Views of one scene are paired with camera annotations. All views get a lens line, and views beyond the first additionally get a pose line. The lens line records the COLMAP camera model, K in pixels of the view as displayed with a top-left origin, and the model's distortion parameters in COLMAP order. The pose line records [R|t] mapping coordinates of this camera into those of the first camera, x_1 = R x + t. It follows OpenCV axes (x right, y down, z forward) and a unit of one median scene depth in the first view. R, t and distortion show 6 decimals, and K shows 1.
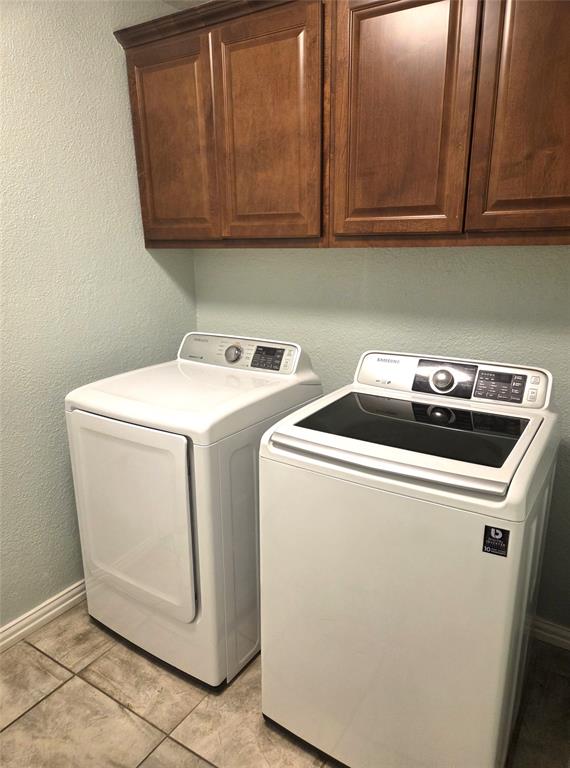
lens RADIAL K [[515.0, 0, 285.0], [0, 515.0, 384.0], [0, 0, 1]] dist [0.082538, -0.067376]
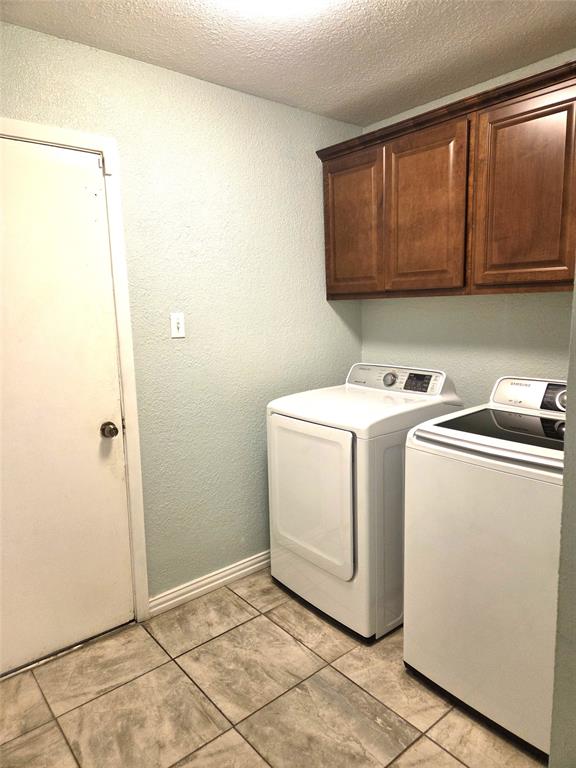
lens RADIAL K [[509.2, 0, 288.0], [0, 509.2, 384.0], [0, 0, 1]] dist [0.082288, -0.069729]
pose [[0.953979, 0.028918, -0.298476, 0.040605], [-0.058916, 0.994015, -0.091999, 0.094338], [0.294030, 0.105350, 0.949973, -0.300497]]
